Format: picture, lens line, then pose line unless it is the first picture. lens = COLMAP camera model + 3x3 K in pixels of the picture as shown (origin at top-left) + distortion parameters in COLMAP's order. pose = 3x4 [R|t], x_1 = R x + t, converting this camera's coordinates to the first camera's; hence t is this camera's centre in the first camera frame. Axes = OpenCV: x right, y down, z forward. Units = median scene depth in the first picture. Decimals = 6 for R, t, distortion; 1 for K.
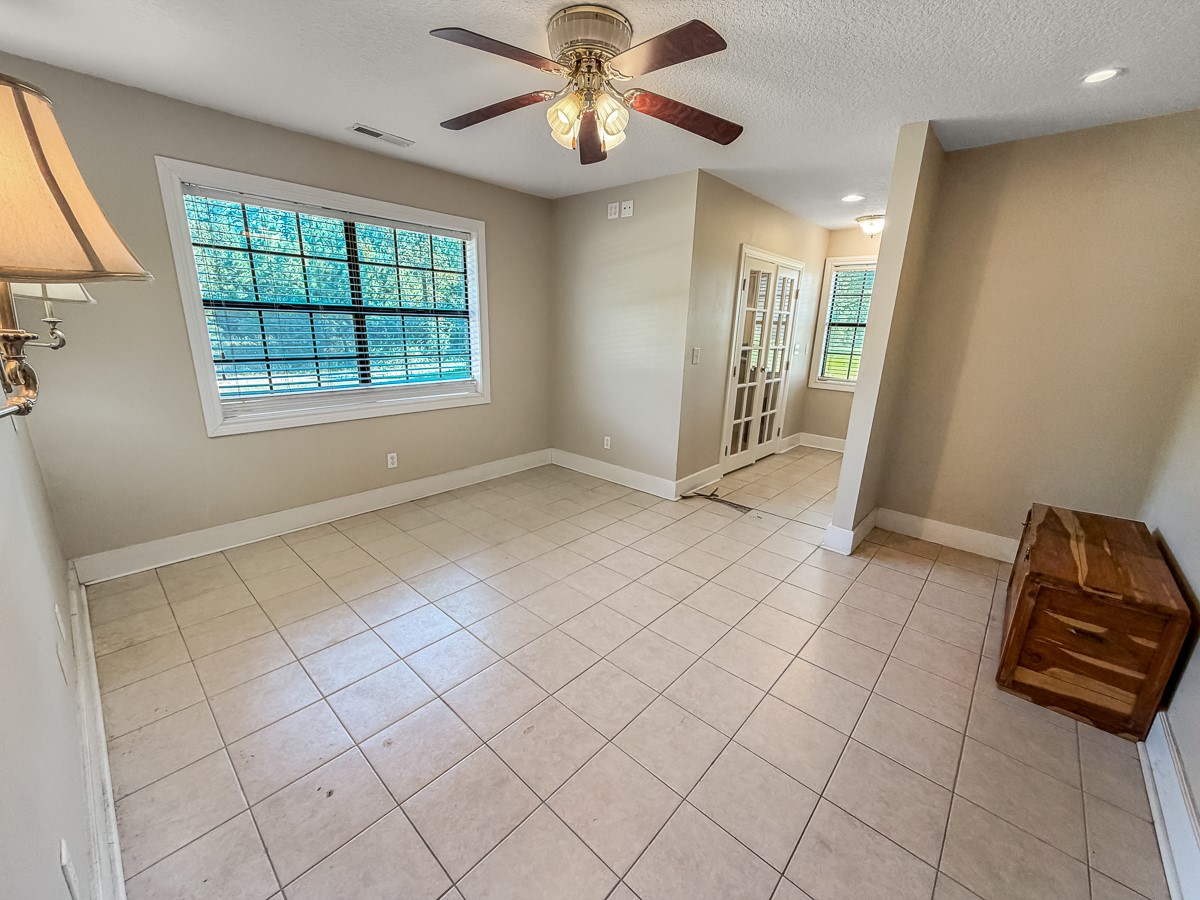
lens RADIAL K [[480.4, 0, 599.1], [0, 480.4, 453.3], [0, 0, 1]] dist [-0.001802, 0.000042]
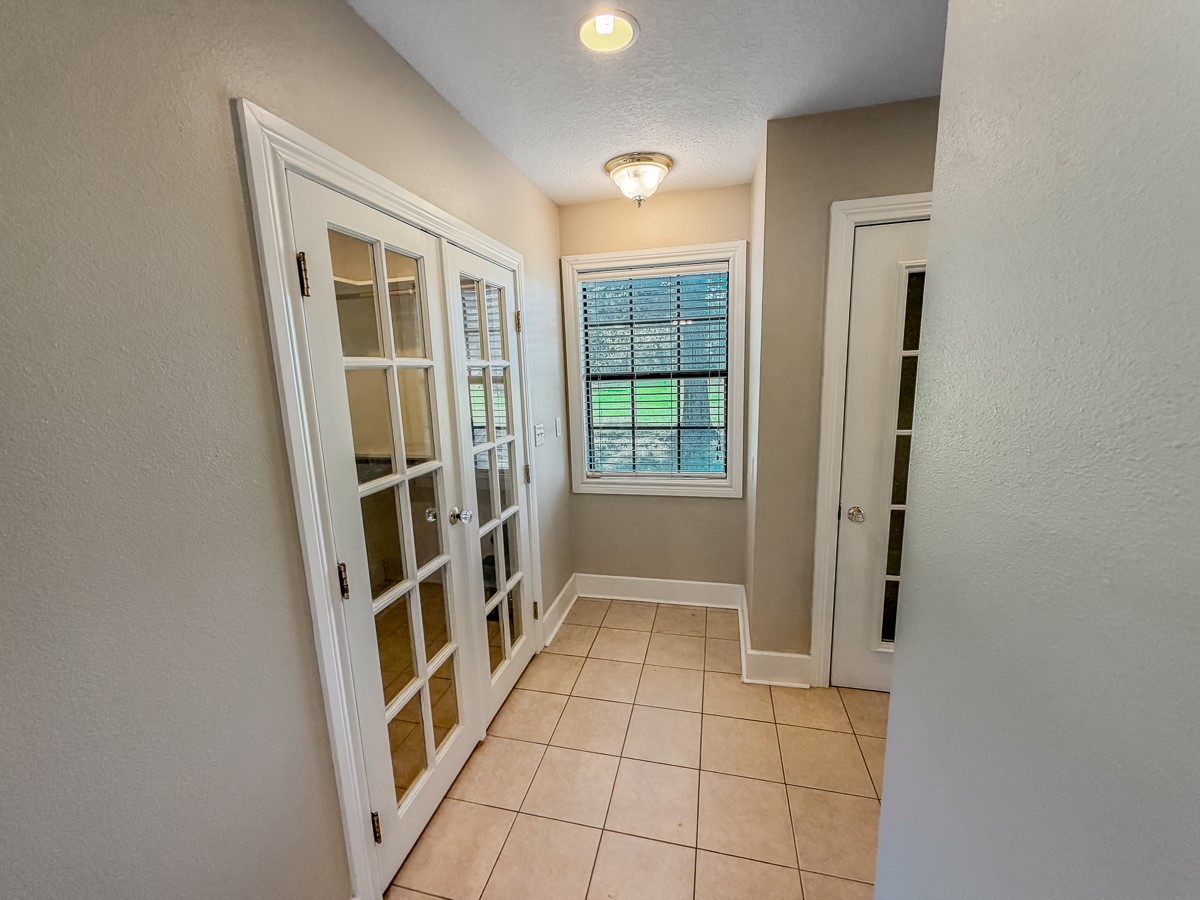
lens RADIAL K [[480.4, 0, 599.1], [0, 480.4, 453.3], [0, 0, 1]] dist [-0.001802, 0.000042]
pose [[0.878860, -0.142641, 0.455257, 0.682534], [0.183855, 0.981814, -0.047305, -0.463937], [-0.440230, 0.125276, 0.889103, 1.541450]]
